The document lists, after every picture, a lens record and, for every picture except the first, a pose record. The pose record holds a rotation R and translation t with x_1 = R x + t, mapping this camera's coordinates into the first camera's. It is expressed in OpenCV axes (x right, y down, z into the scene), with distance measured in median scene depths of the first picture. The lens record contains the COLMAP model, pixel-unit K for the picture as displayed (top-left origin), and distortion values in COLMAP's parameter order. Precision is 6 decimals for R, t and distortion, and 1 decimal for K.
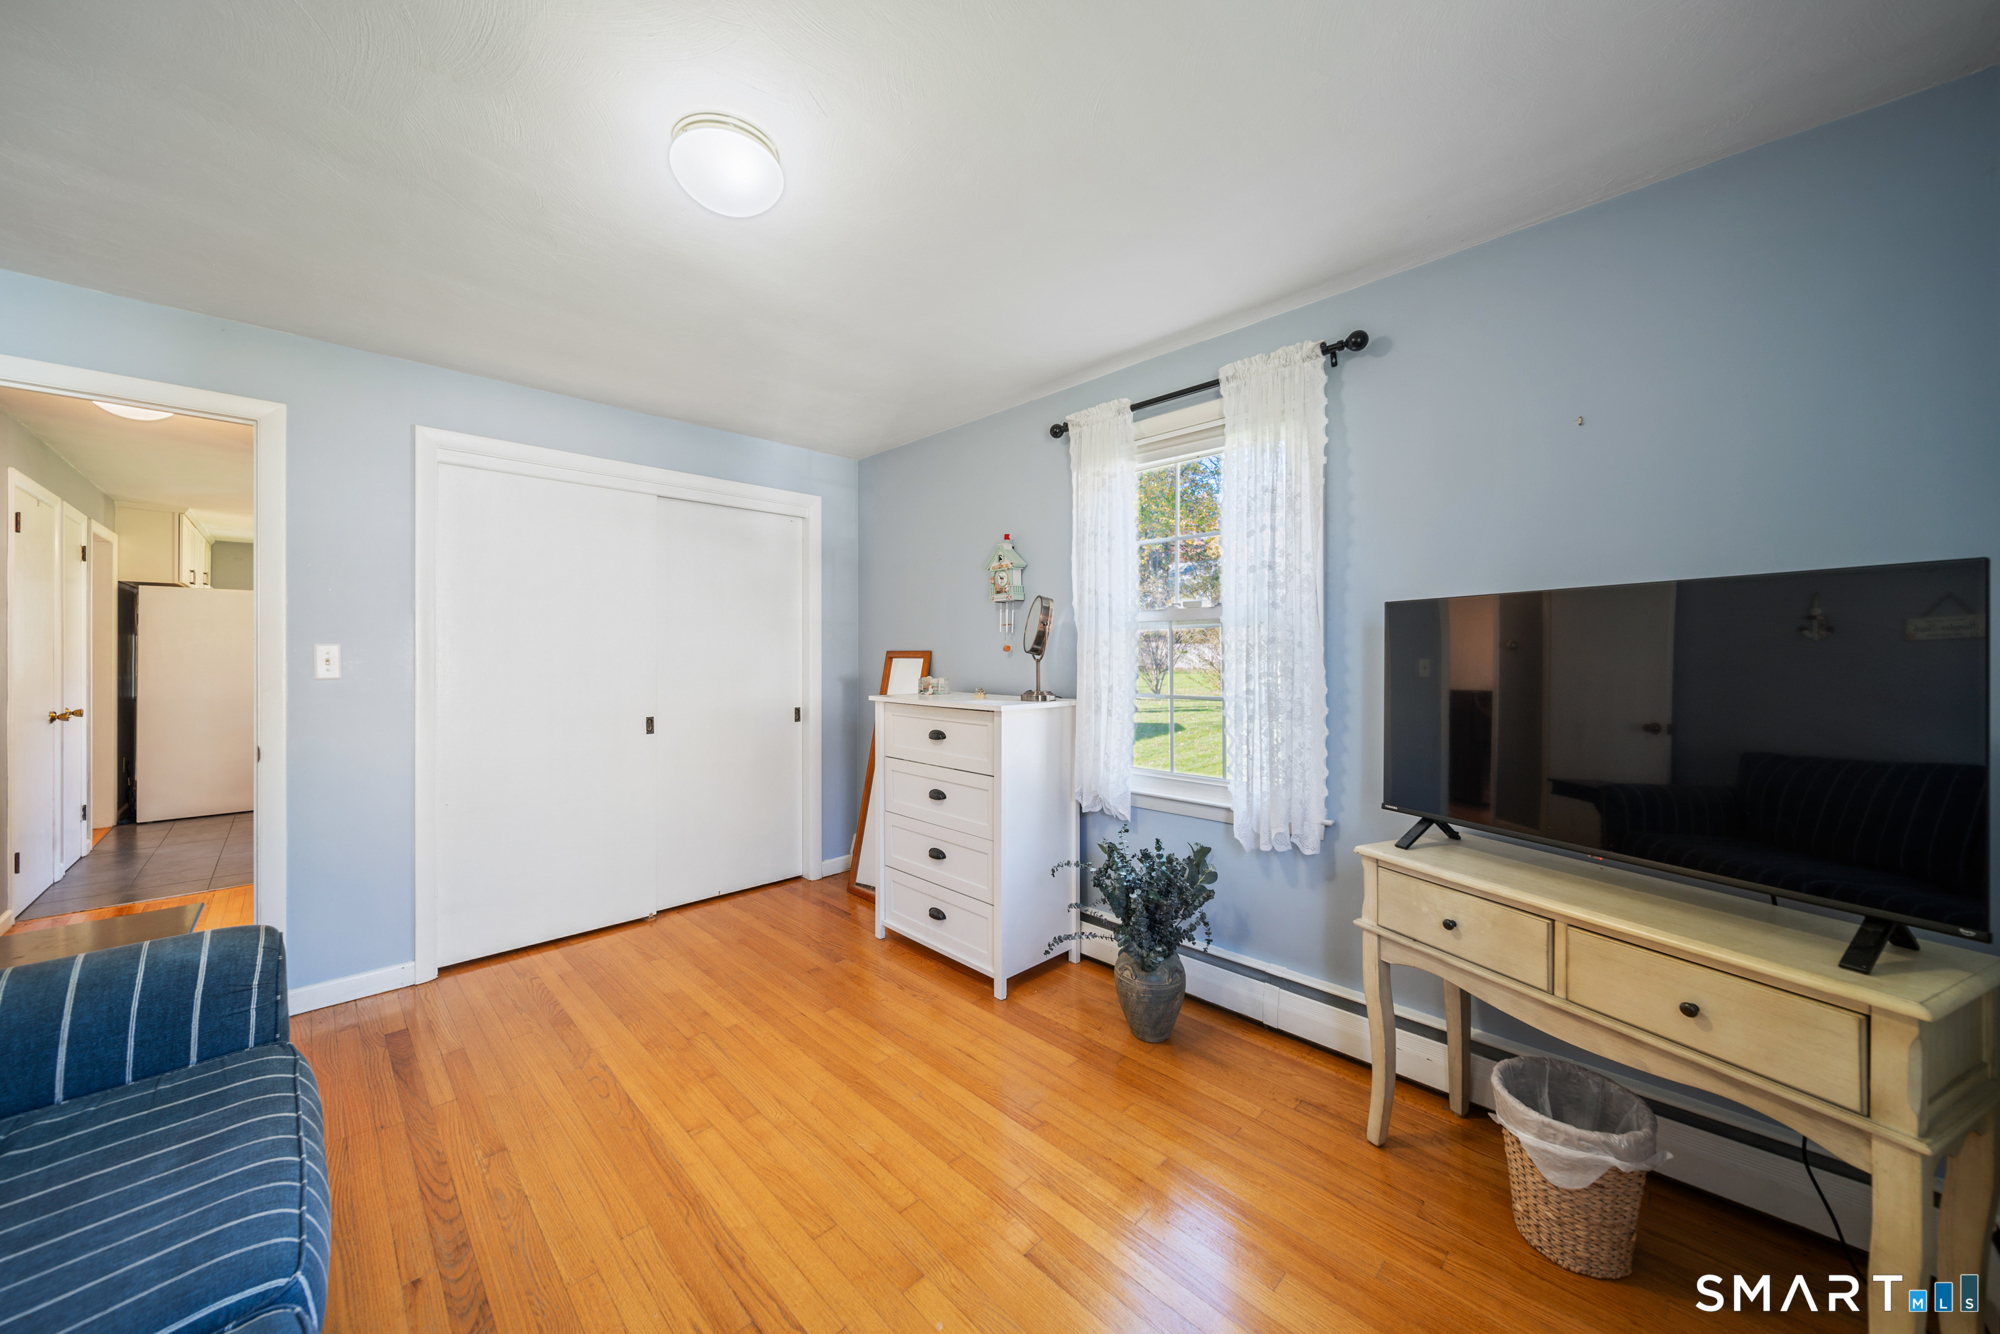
lens RADIAL K [[714.7, 0, 1000.9], [0, 714.7, 661.4], [0, 0, 1]] dist [0.000002, -0.000679]
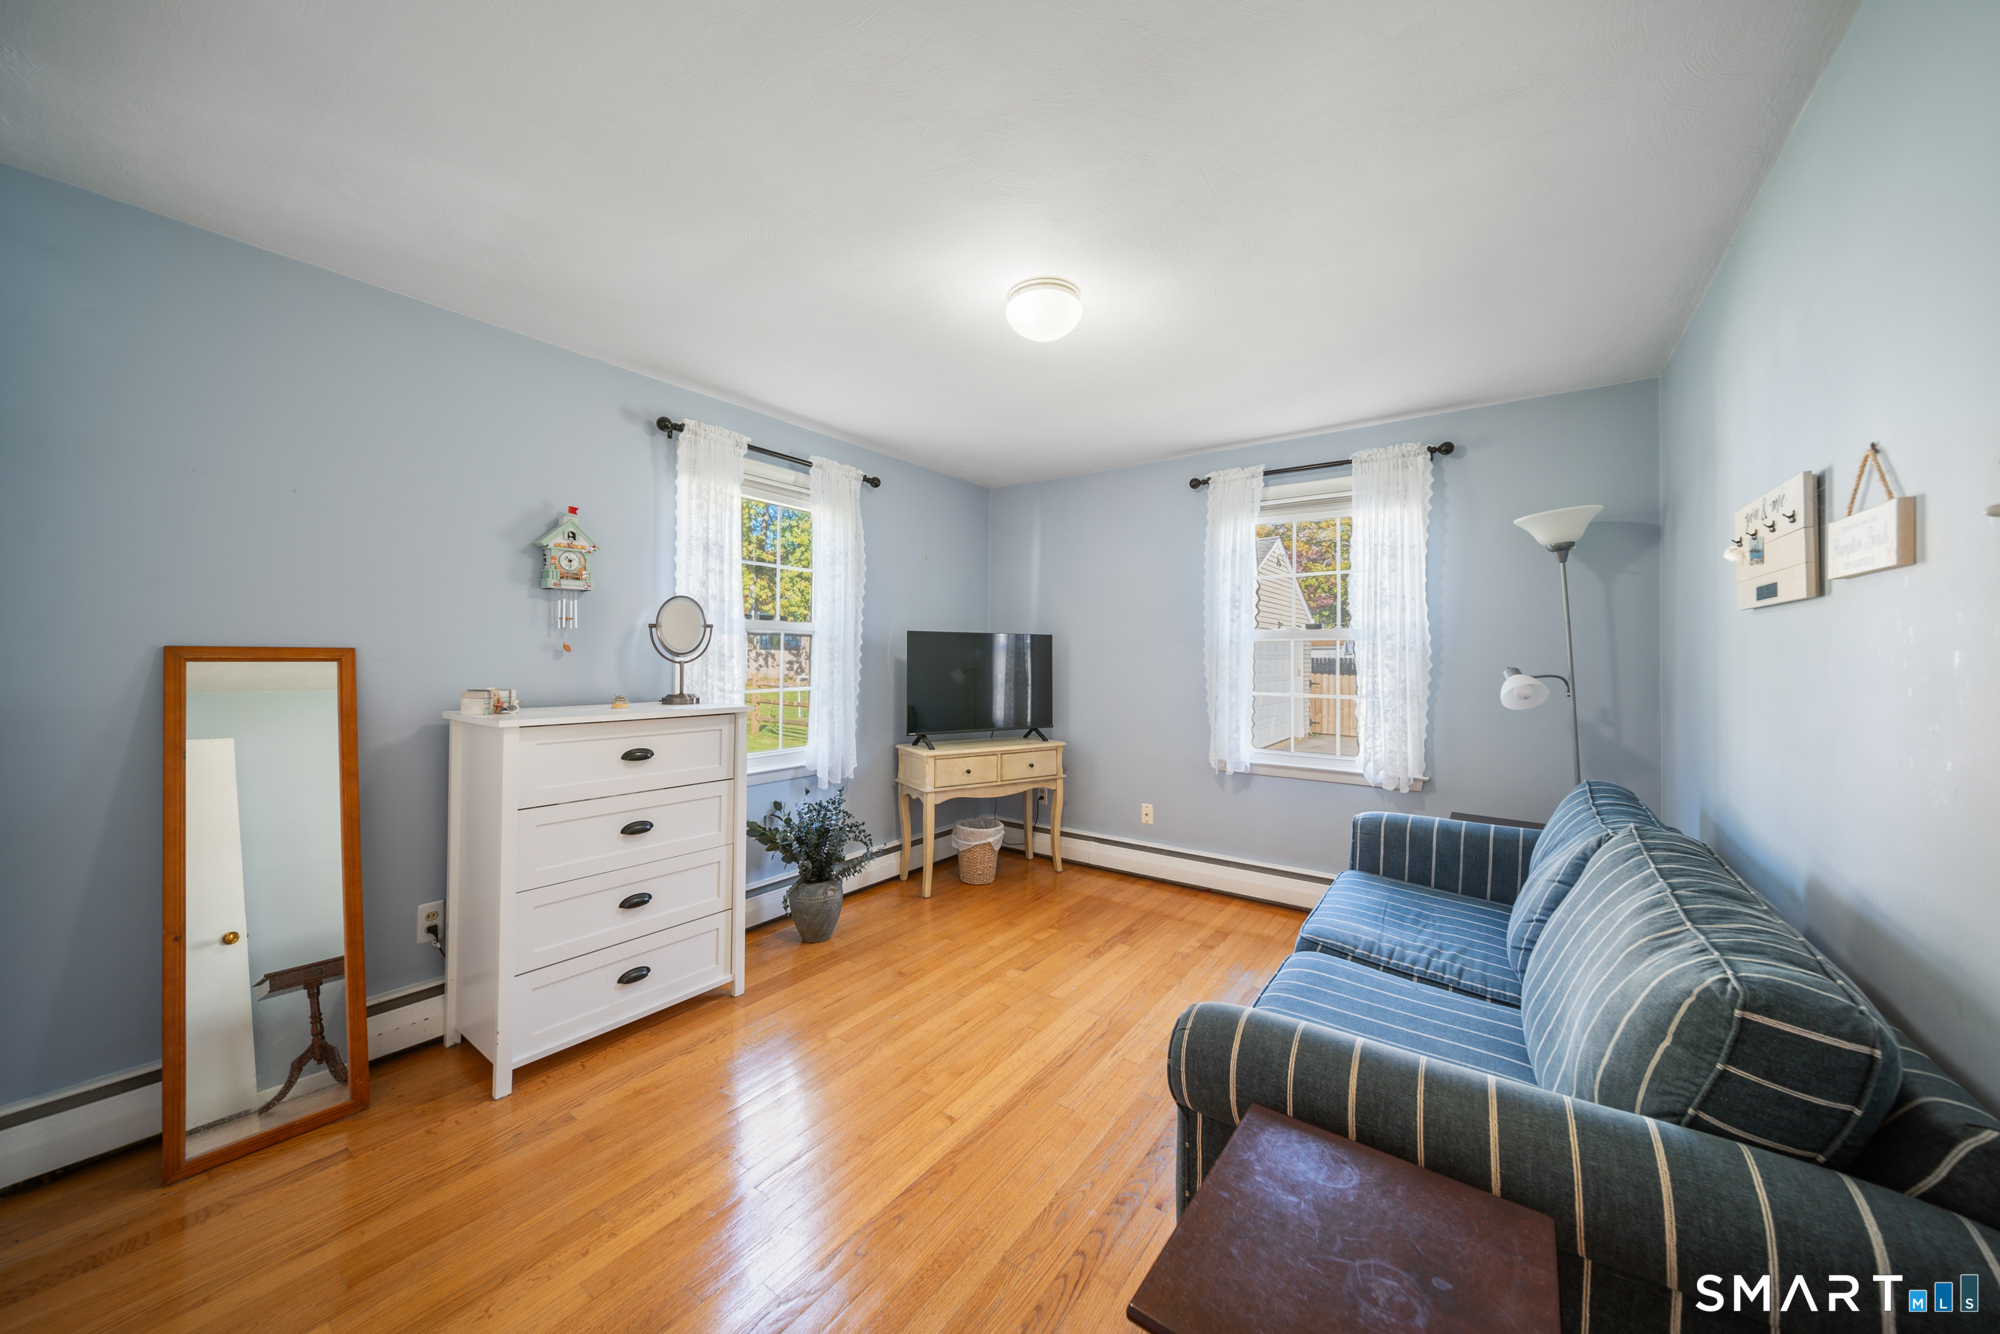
lens RADIAL K [[714.7, 0, 998.6], [0, 714.7, 656.3], [0, 0, 1]] dist [0.000002, -0.000679]
pose [[-0.174833, -0.002466, 0.984595, -1.055262], [0.001317, 0.999995, 0.002739, -0.012928], [-0.984597, 0.001775, -0.174829, 0.803894]]
